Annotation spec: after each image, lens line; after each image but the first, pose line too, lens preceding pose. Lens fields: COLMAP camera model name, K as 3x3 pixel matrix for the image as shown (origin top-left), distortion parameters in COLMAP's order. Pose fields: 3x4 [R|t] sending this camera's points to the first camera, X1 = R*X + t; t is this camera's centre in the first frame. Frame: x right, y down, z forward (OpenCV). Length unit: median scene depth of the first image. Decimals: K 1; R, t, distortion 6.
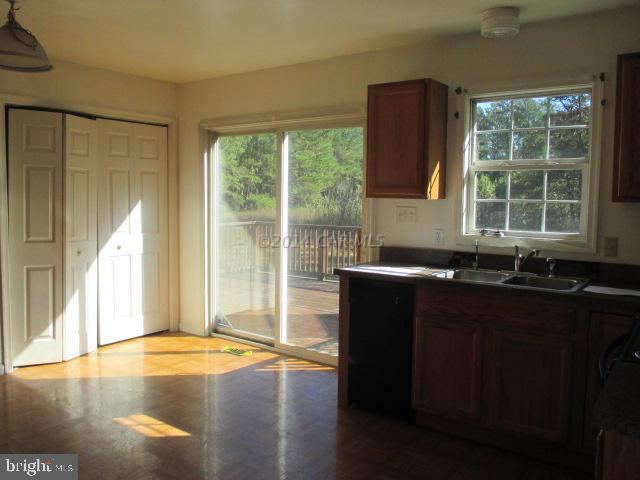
lens RADIAL K [[530.4, 0, 320.1], [0, 530.4, 236.4], [0, 0, 1]] dist [-0.017058, -0.015740]
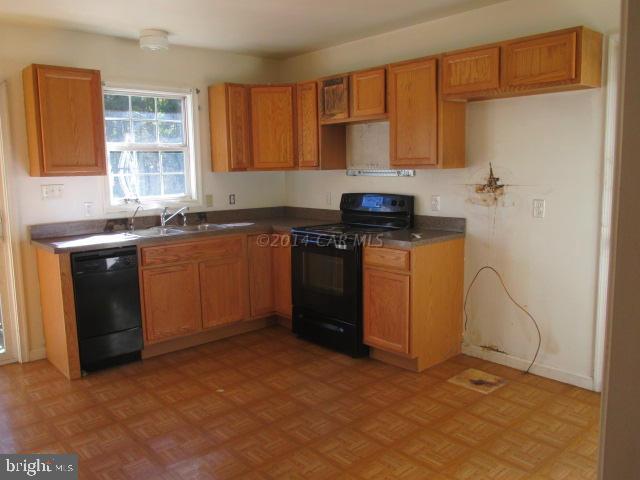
lens RADIAL K [[530.4, 0, 320.1], [0, 530.4, 236.4], [0, 0, 1]] dist [-0.017058, -0.015740]
pose [[0.219661, -0.147362, 0.964382, -0.675724], [0.098993, 0.986790, 0.128238, -0.033176], [-0.970541, 0.067299, 0.231347, 0.232545]]
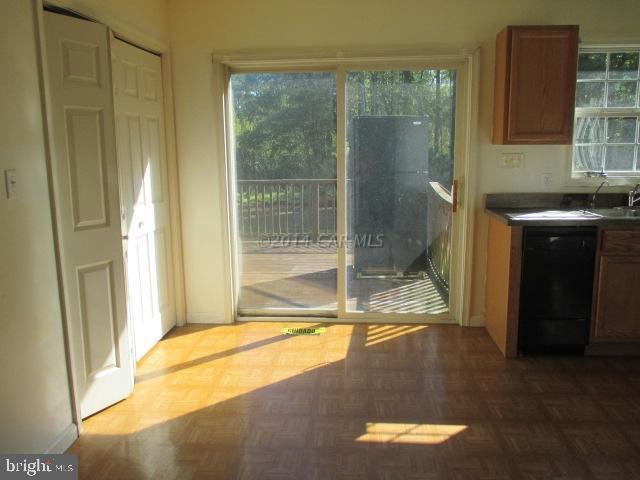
lens RADIAL K [[530.4, 0, 320.1], [0, 530.4, 236.4], [0, 0, 1]] dist [-0.017058, -0.015740]
pose [[0.849950, -0.114381, 0.514297, -0.625201], [0.065665, 0.991536, 0.111998, -0.032651], [-0.522755, -0.061422, 0.850267, 0.298876]]
